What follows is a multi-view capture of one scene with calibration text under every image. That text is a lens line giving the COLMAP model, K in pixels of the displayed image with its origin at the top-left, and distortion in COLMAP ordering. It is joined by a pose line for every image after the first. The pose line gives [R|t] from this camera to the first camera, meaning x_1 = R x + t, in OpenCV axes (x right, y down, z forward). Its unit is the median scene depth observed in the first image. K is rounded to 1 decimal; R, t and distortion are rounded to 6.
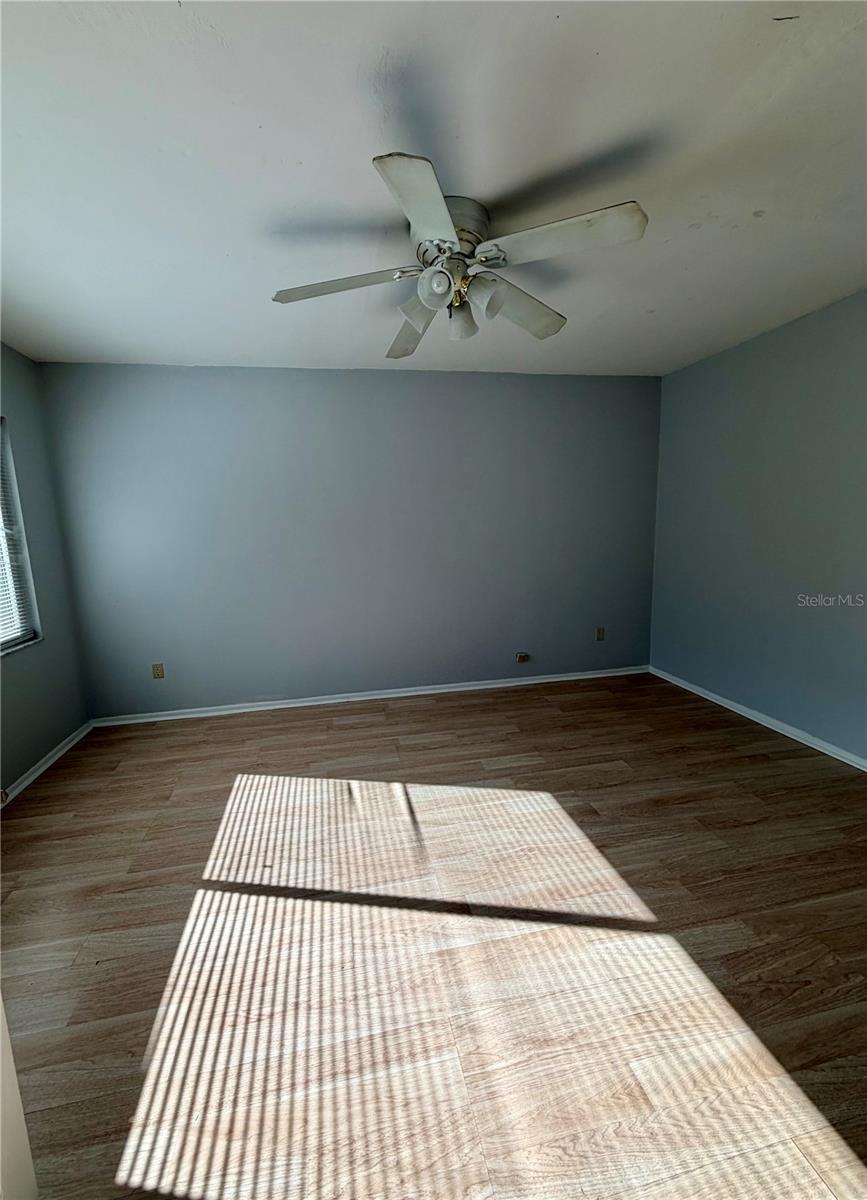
lens RADIAL K [[481.1, 0, 431.4], [0, 481.1, 599.5], [0, 0, 1]] dist [0.002597, 0.000657]
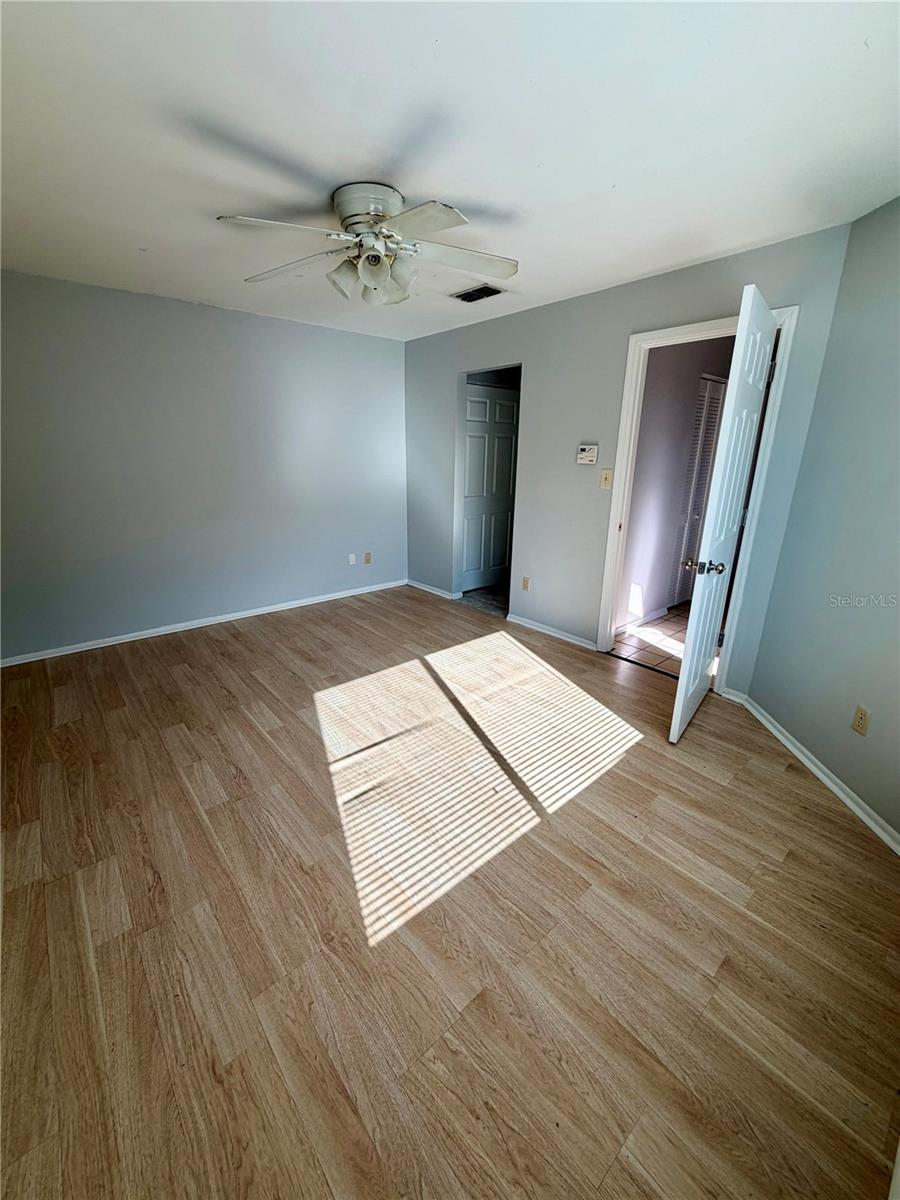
lens RADIAL K [[479.5, 0, 448.9], [0, 479.5, 599.2], [0, 0, 1]] dist [-0.000794, -0.000093]
pose [[-0.480692, -0.238038, 0.843963, -1.000169], [0.147030, 0.926946, 0.345187, -0.210307], [-0.864475, 0.290016, -0.410577, 1.283840]]
